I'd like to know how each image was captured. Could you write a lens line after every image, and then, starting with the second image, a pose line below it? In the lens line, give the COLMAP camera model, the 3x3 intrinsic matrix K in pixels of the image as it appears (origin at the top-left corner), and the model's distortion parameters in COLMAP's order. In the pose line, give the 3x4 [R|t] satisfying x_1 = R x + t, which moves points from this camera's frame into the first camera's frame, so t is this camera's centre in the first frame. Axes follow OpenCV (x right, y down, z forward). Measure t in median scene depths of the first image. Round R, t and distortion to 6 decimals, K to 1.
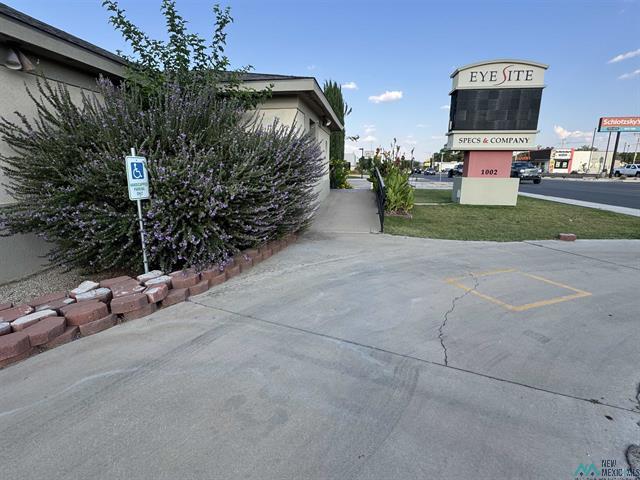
lens RADIAL K [[317.2, 0, 320.0], [0, 317.2, 240.0], [0, 0, 1]] dist [-0.004292, 0.001282]
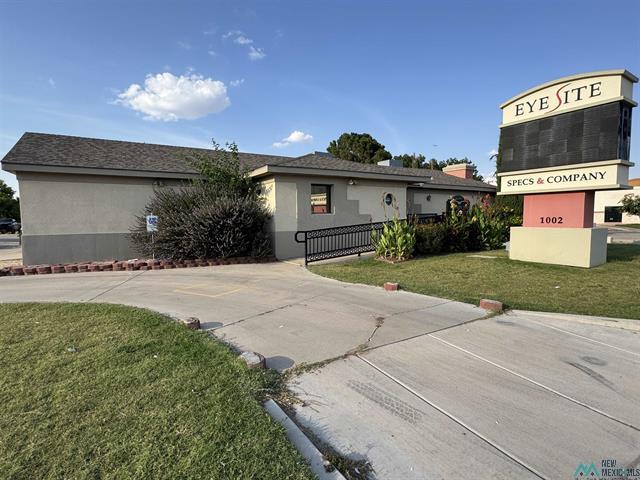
lens RADIAL K [[331.6, 0, 320.0], [0, 331.6, 240.0], [0, 0, 1]] dist [-0.002127, 0.000344]
pose [[0.644377, 0.039471, -0.763689, 2.284450], [-0.158336, 0.983912, -0.082746, -0.045929], [0.748137, 0.174239, 0.640260, 0.268344]]
